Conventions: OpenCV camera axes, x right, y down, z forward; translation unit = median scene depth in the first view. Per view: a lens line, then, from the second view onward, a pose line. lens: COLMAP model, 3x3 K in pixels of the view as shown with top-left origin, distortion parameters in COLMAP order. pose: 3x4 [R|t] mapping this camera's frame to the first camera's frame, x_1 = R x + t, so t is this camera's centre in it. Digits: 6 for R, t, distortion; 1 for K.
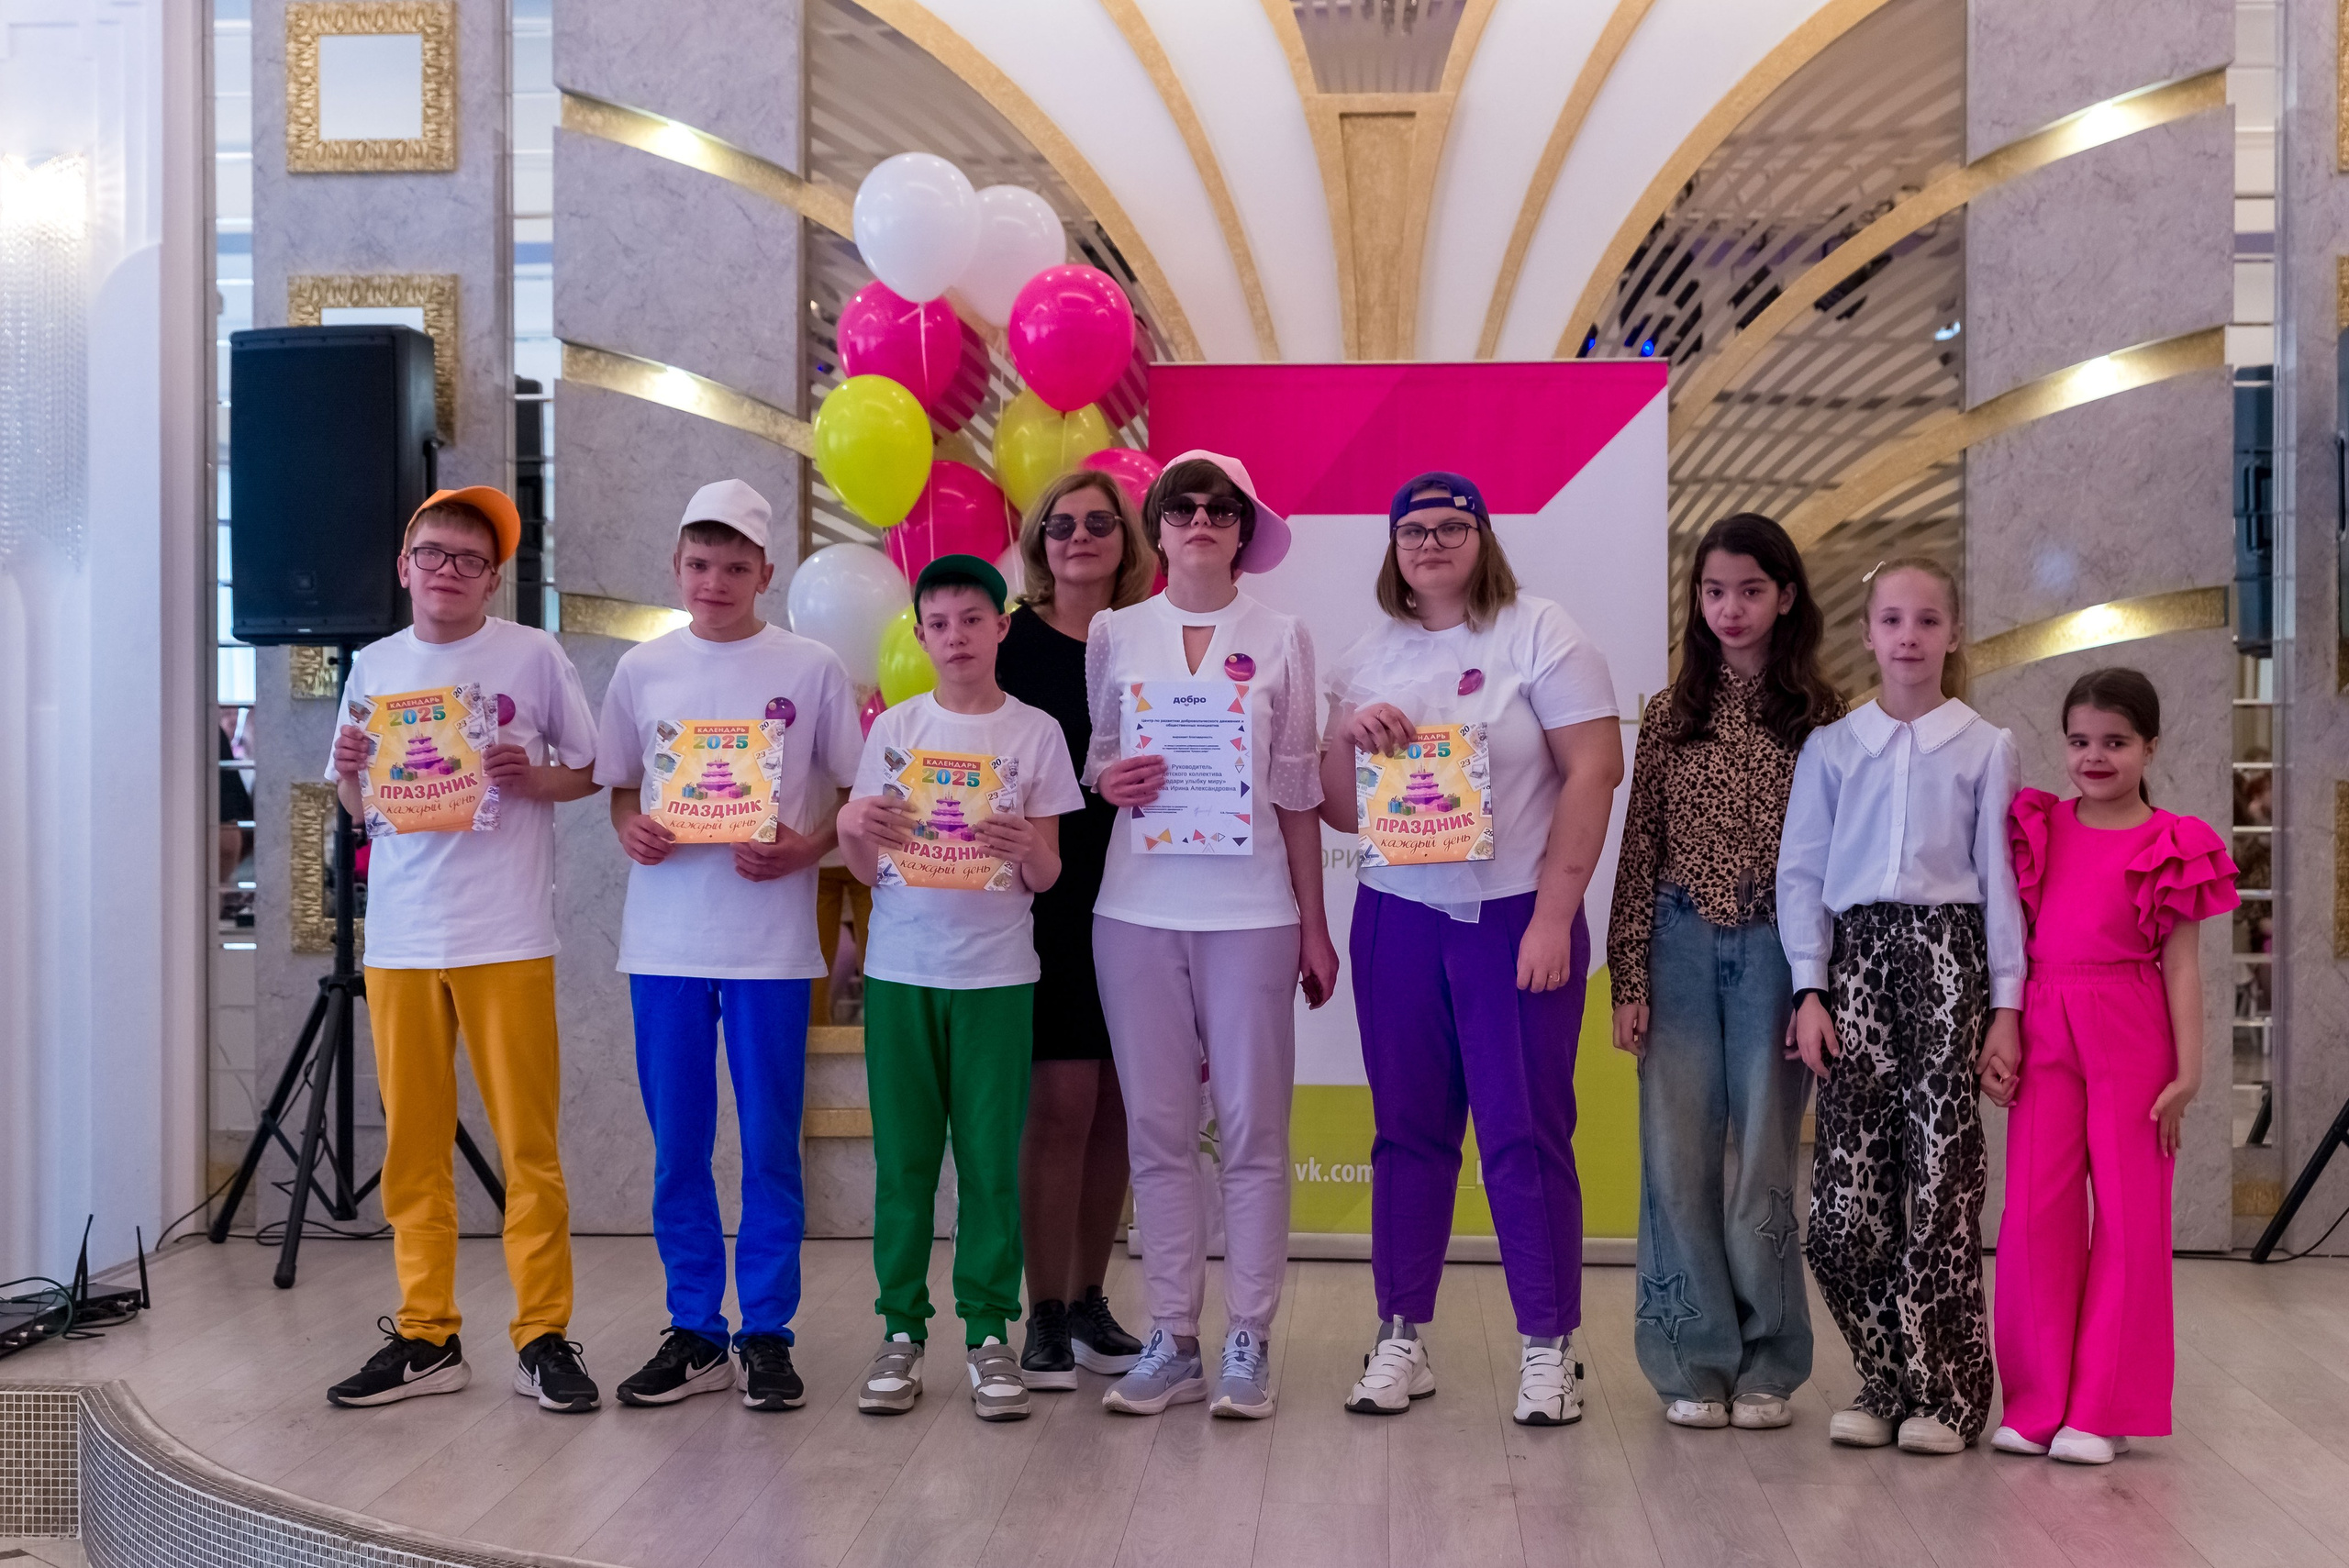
lens RADIAL K [[3014.4, 0, 1161.5], [0, 3014.4, 774.2], [0, 0, 1]] dist [-0.000948, 0.000000]
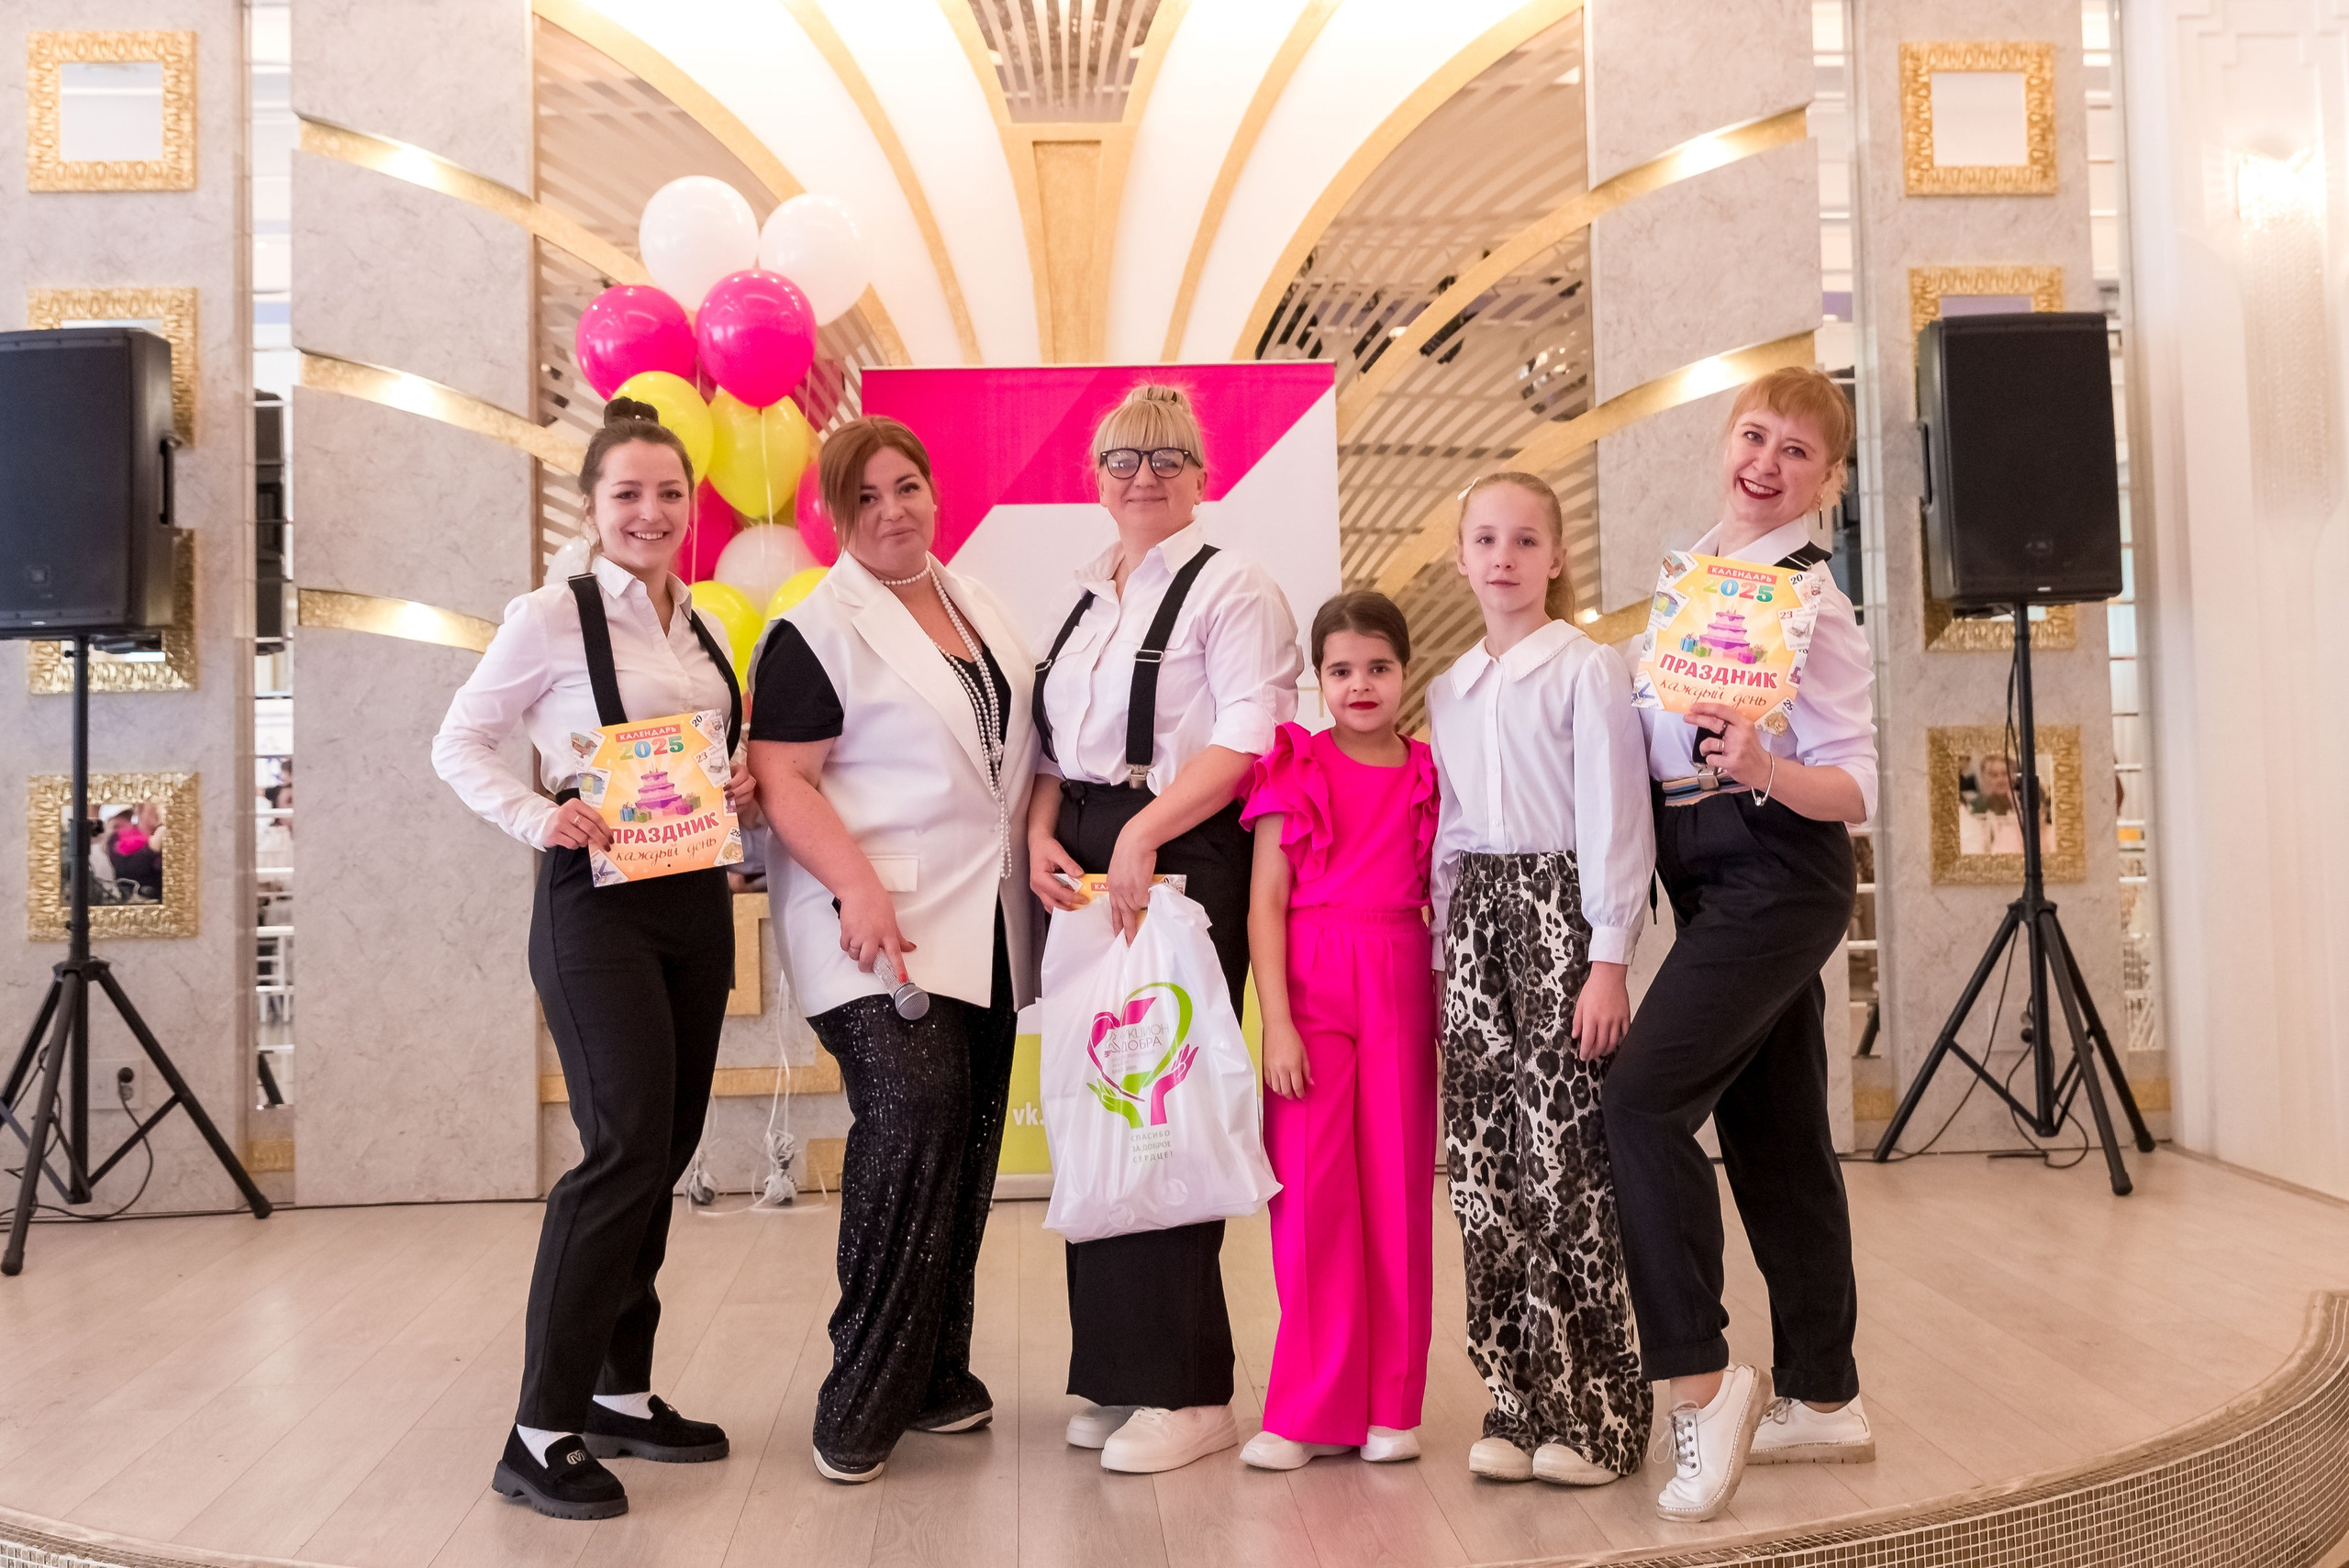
lens RADIAL K [[2580.4, 0, 1199.0], [0, 2580.4, 597.0], [0, 0, 1]] dist [-0.007557, 0.000000]
pose [[0.990919, -0.015540, 0.133558, -0.008921], [0.024582, 0.997496, -0.066320, 0.010229], [-0.132193, 0.069001, 0.988819, 0.072839]]
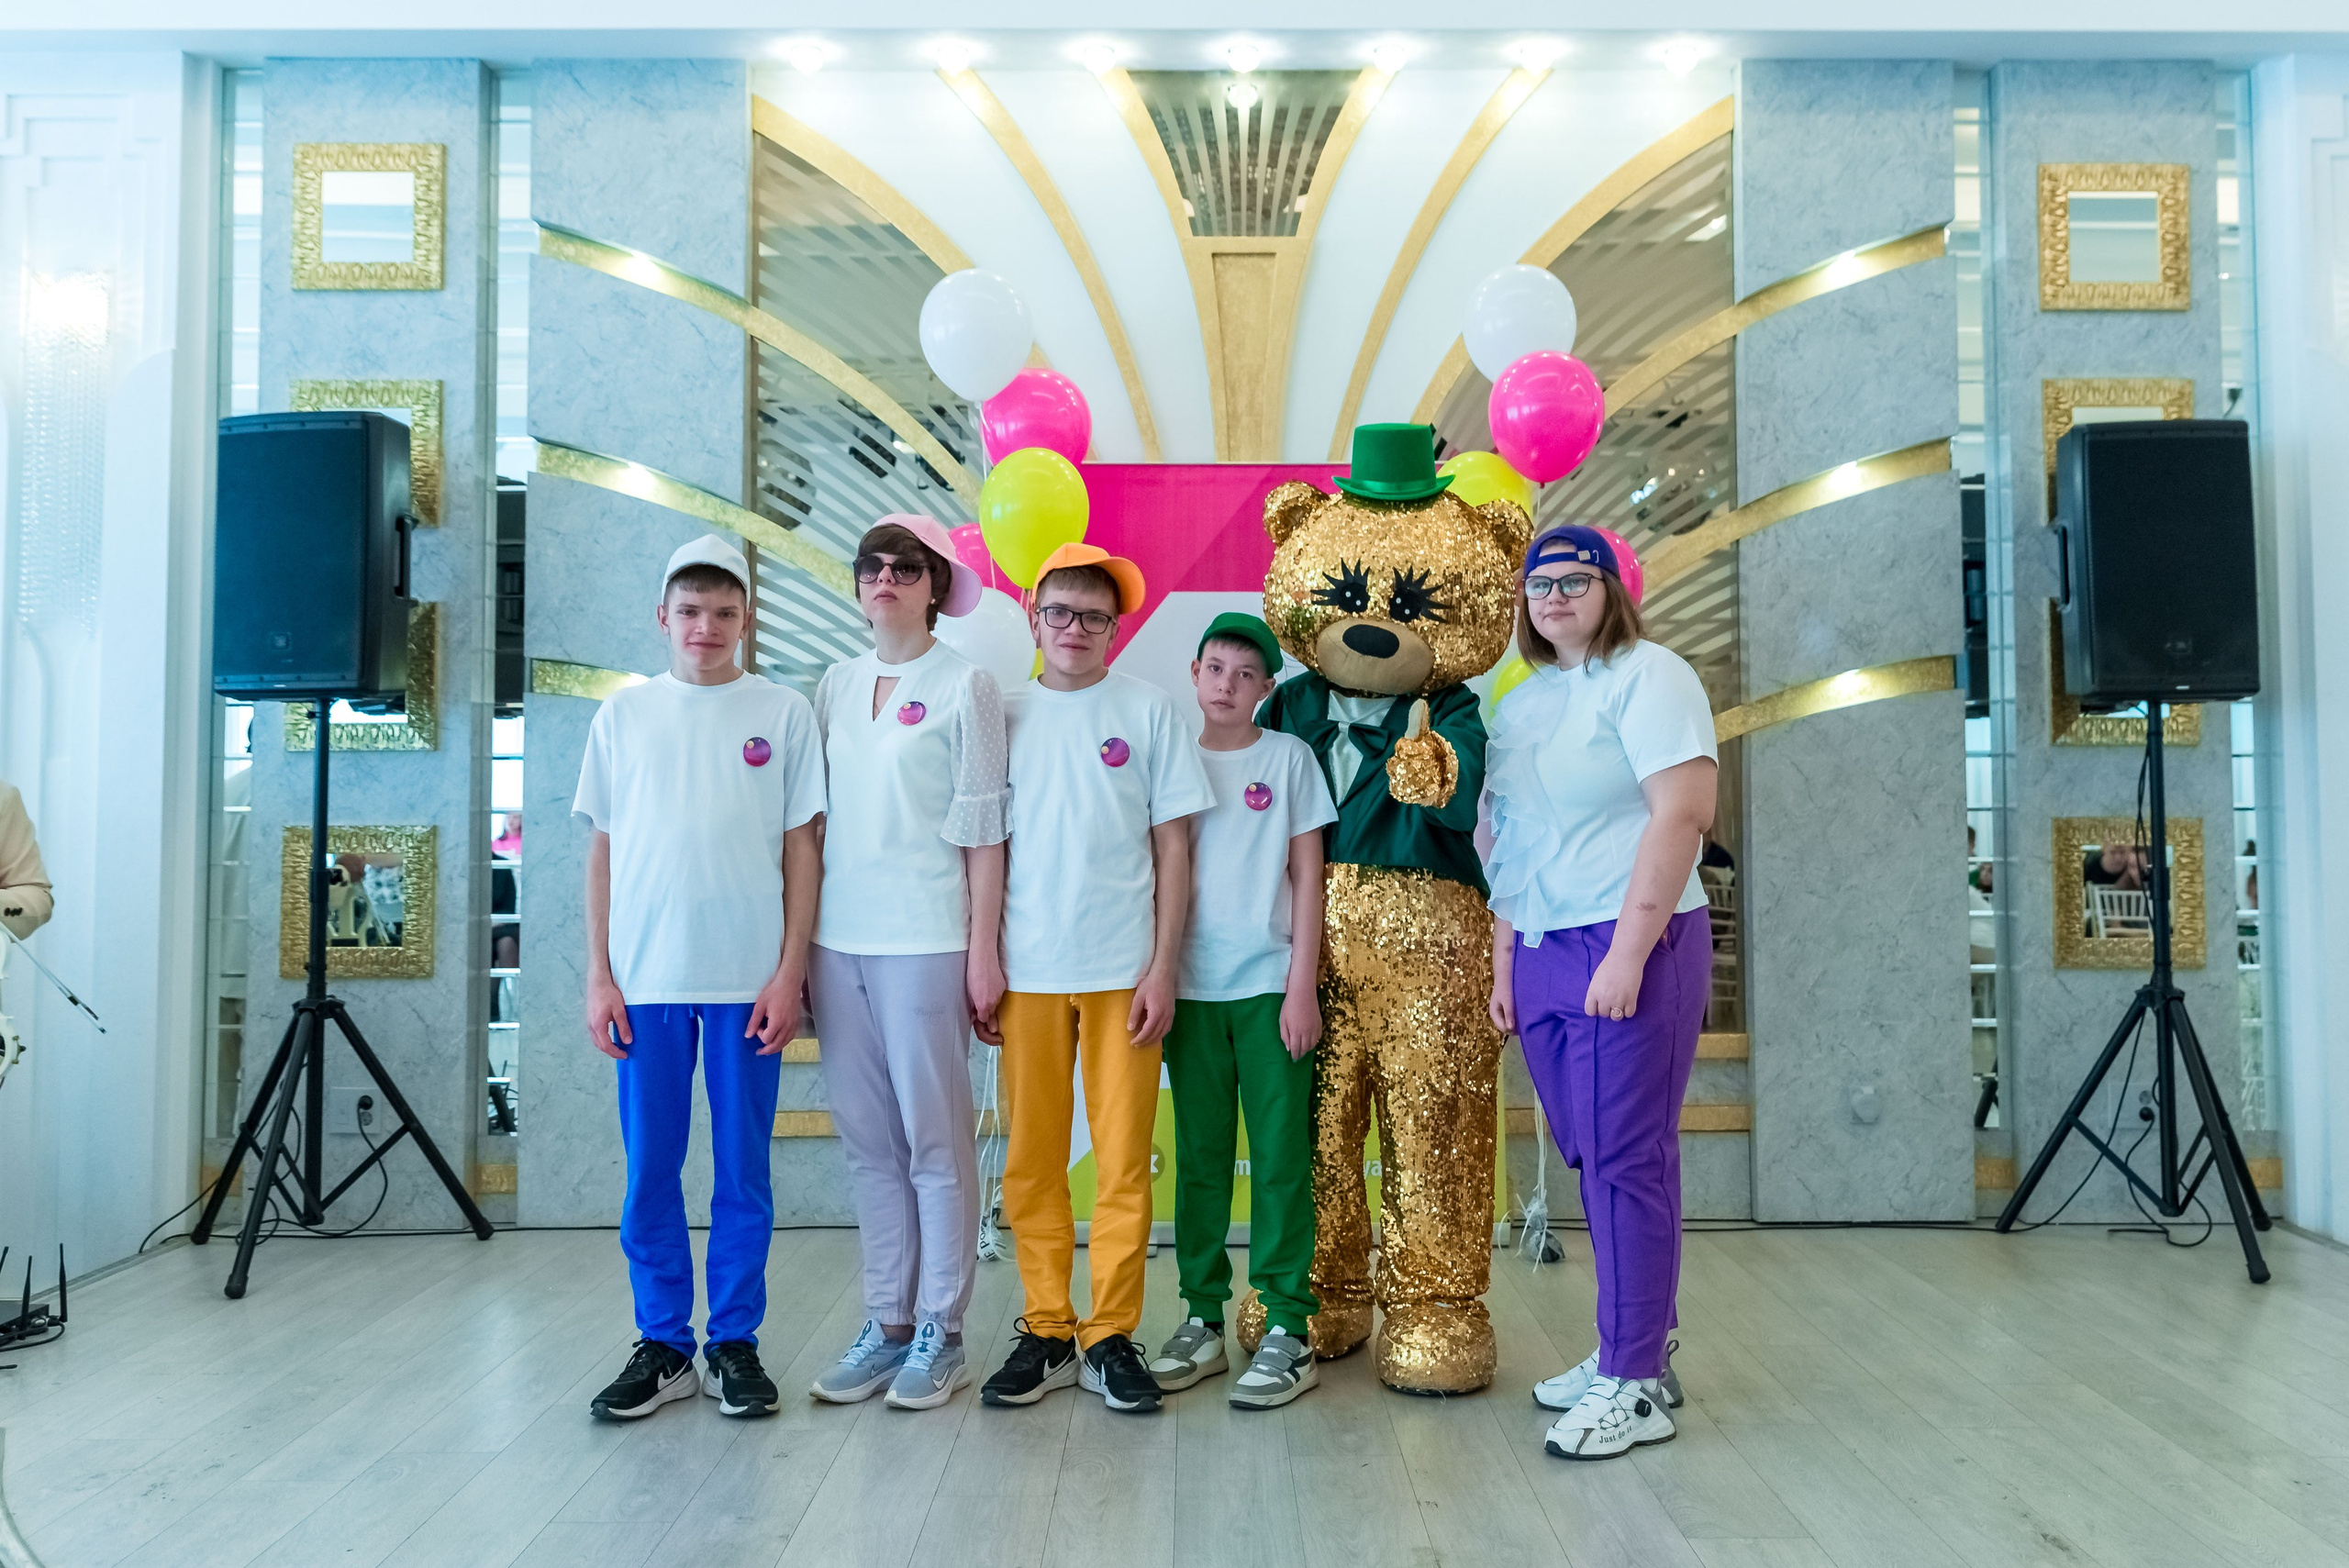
lens RADIAL K [[2186.1, 0, 1233.0], [0, 2186.1, 685.1], [0, 0, 1]] dist [0.010613, -0.022295]
pose [[0.996739, 0.001765, 0.080680, -0.001424], [0.003441, 0.997922, -0.064346, 0.004212], [-0.080625, 0.064413, 0.994661, 0.158830]]
